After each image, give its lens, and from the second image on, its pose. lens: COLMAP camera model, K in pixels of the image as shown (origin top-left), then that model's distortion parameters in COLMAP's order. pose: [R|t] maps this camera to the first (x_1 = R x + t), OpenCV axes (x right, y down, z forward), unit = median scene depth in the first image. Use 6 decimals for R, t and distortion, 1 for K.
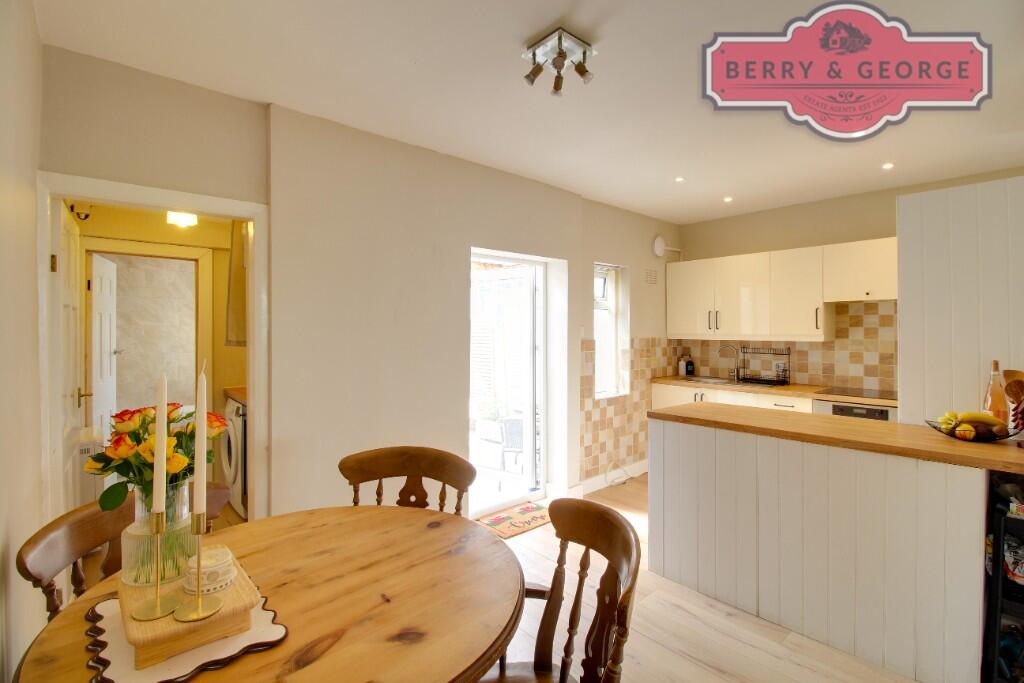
lens RADIAL K [[474.7, 0, 514.1], [0, 474.7, 328.5], [0, 0, 1]] dist [-0.004664, -0.009121]
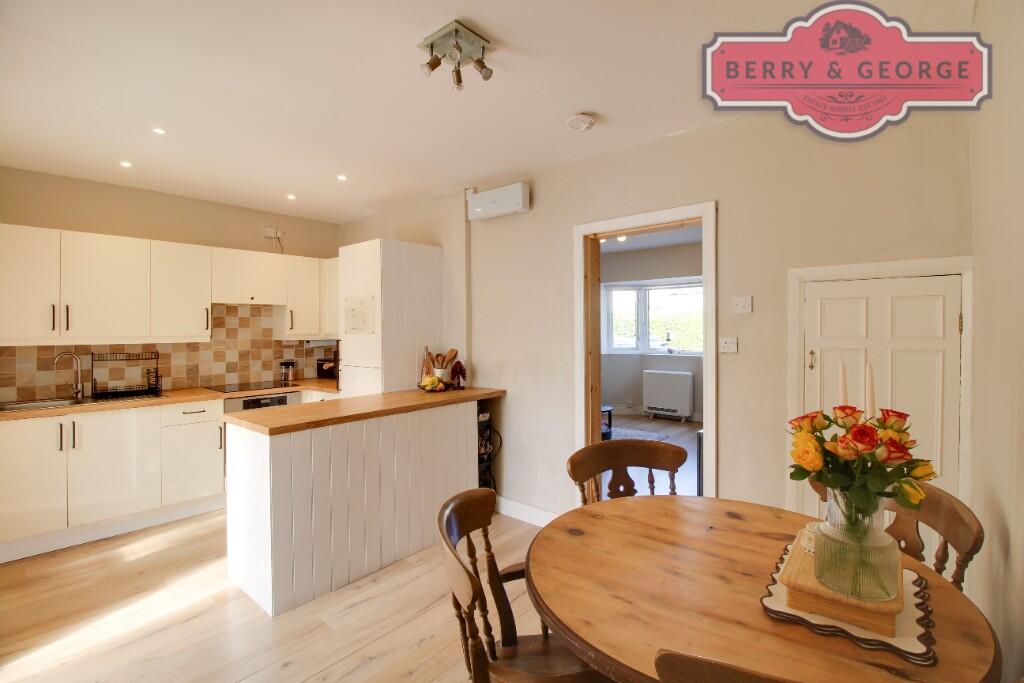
lens RADIAL K [[474.7, 0, 519.4], [0, 474.7, 328.1], [0, 0, 1]] dist [-0.004664, -0.009121]
pose [[-0.147034, 0.003082, 0.989127, -0.404031], [0.003281, 0.999991, -0.002628, 0.002444], [-0.989126, 0.002858, -0.147043, 0.461958]]
